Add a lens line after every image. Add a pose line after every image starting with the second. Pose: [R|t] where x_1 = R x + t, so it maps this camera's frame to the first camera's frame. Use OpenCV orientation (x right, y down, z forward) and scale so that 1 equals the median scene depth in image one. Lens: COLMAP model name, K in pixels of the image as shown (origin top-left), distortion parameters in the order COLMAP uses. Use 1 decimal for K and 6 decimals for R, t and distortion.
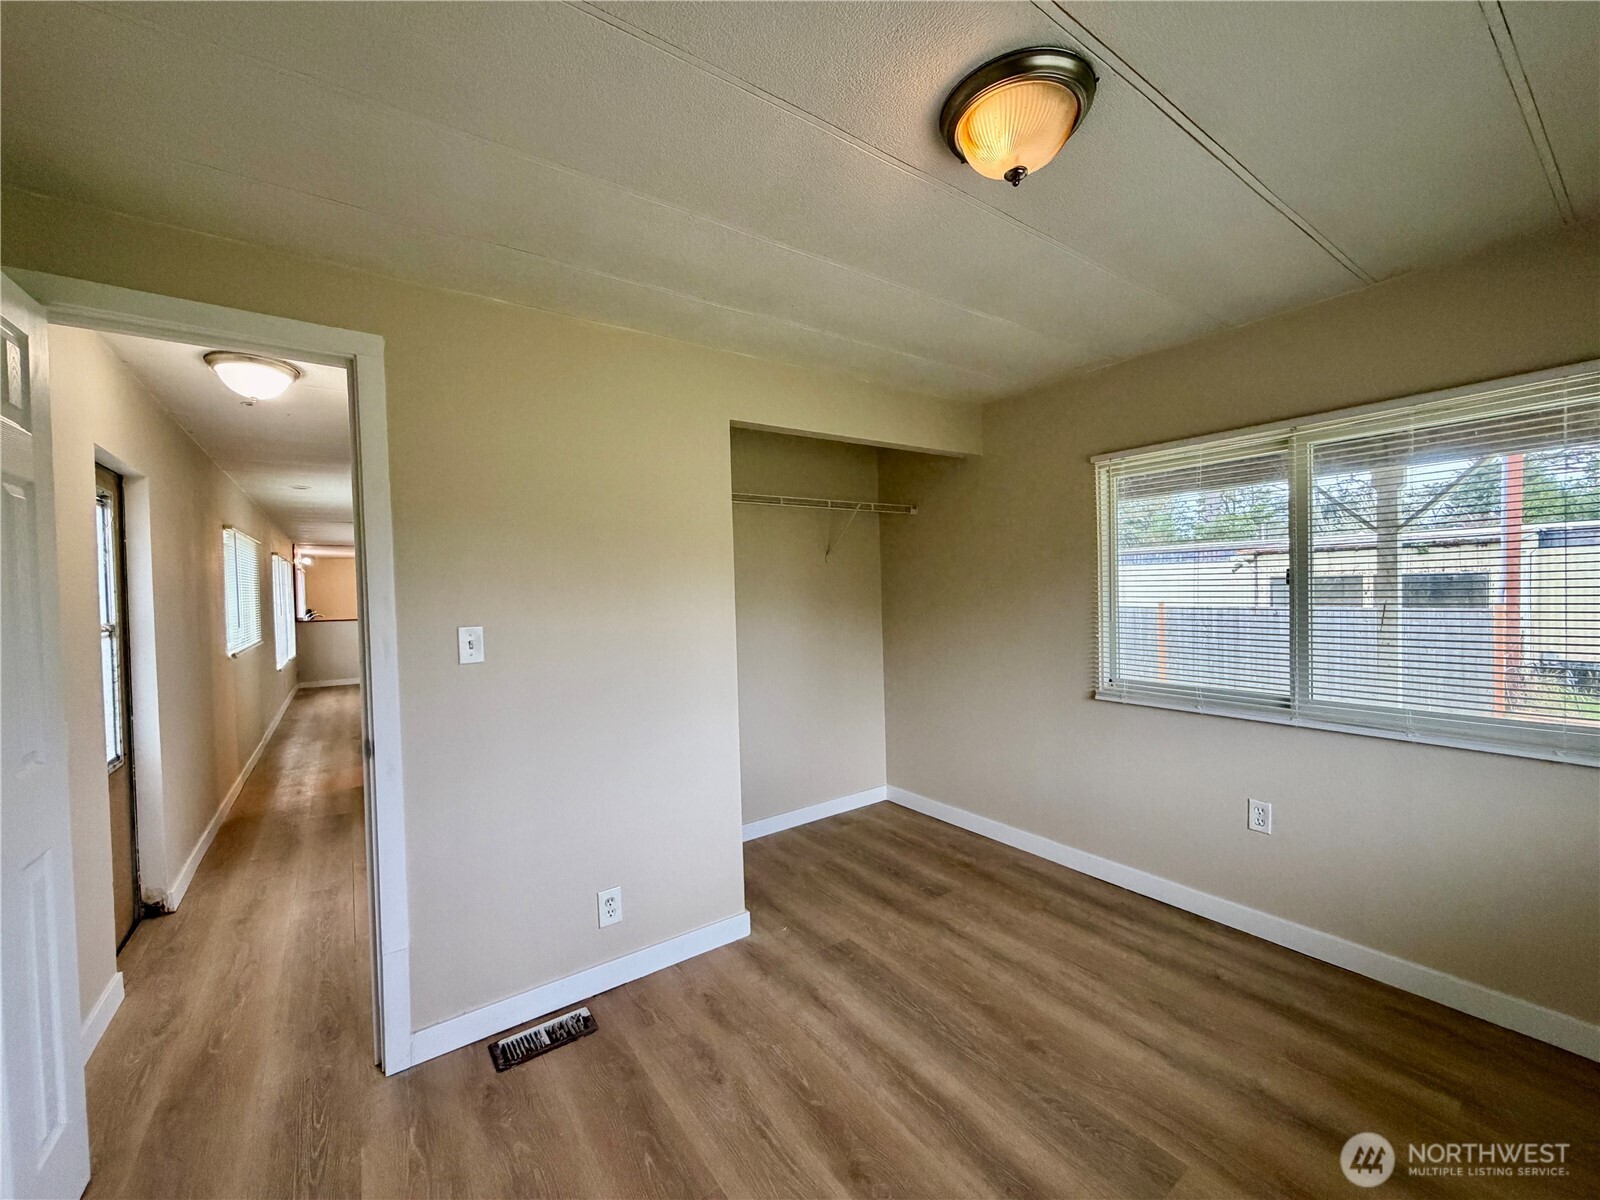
lens RADIAL K [[636.4, 0, 797.4], [0, 636.4, 598.6], [0, 0, 1]] dist [-0.001532, 0.000409]
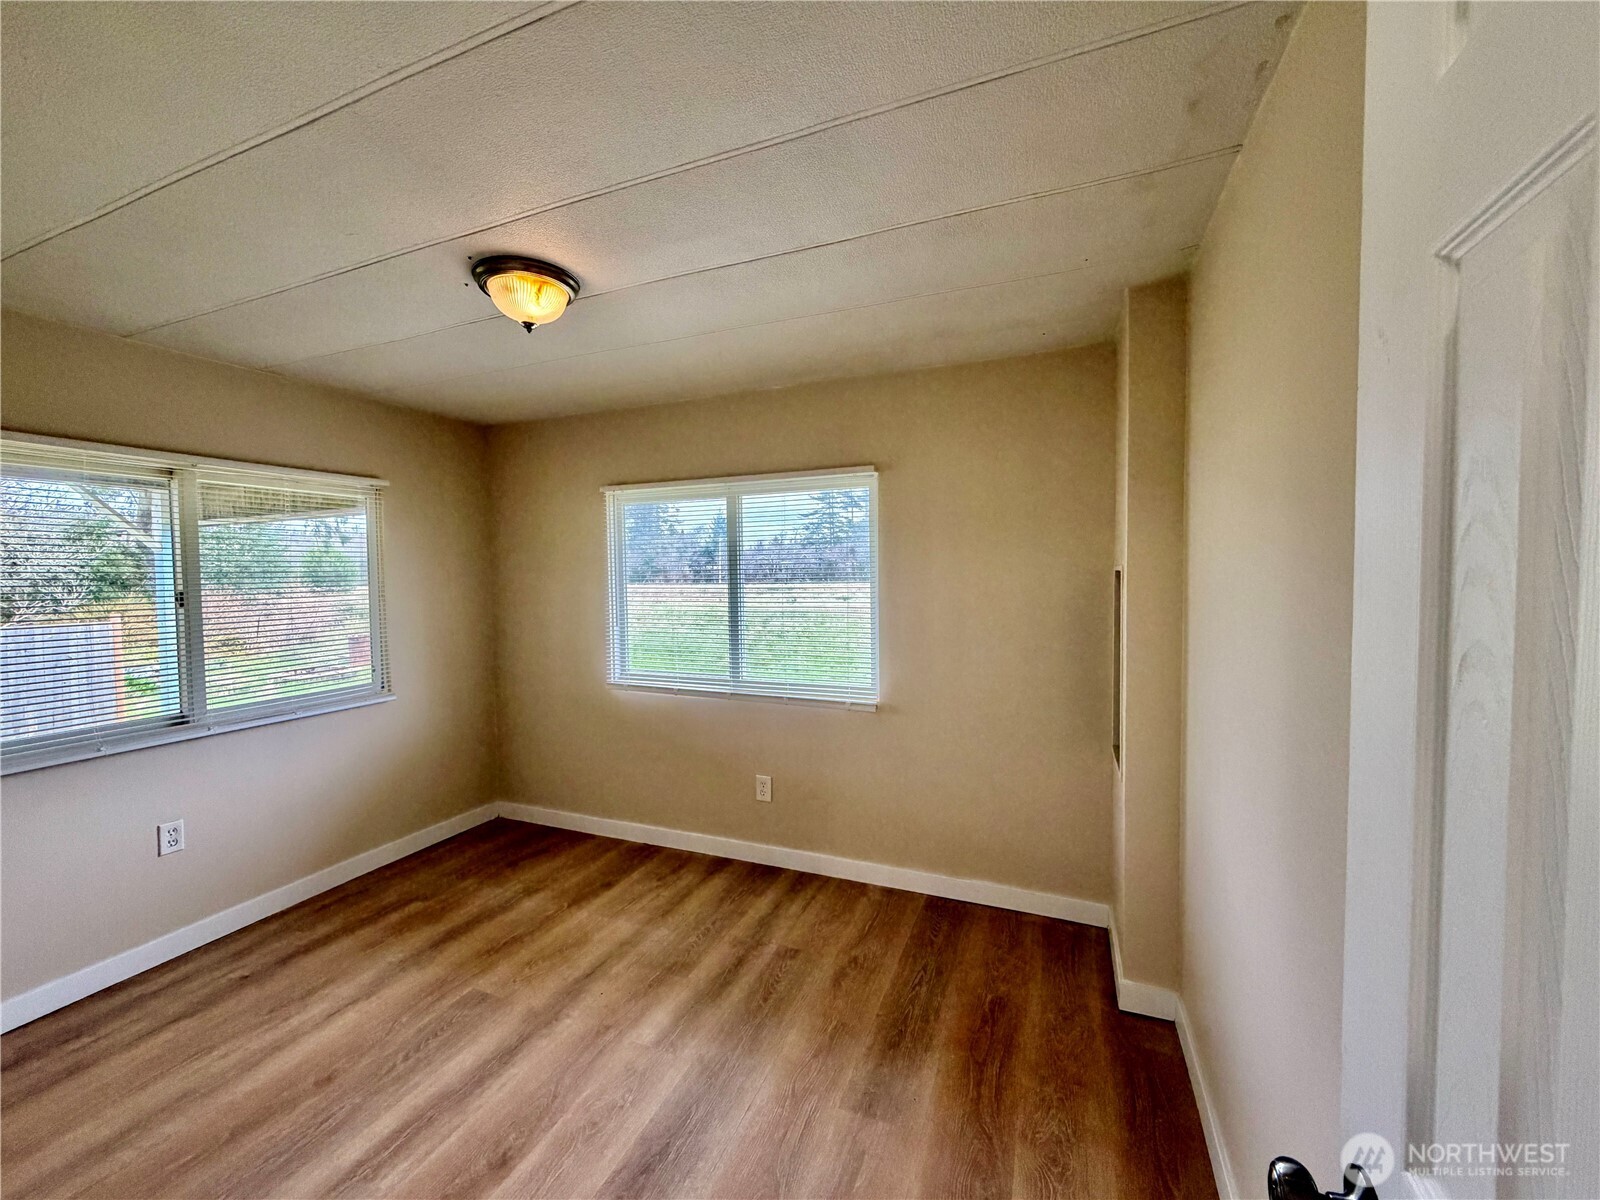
lens RADIAL K [[639.2, 0, 797.1], [0, 639.2, 597.8], [0, 0, 1]] dist [0.000384, 0.000108]
pose [[-0.532414, -0.003910, 0.846475, -0.698417], [0.041024, 0.998695, 0.030416, -0.029434], [-0.845489, 0.050920, -0.531559, 0.722294]]
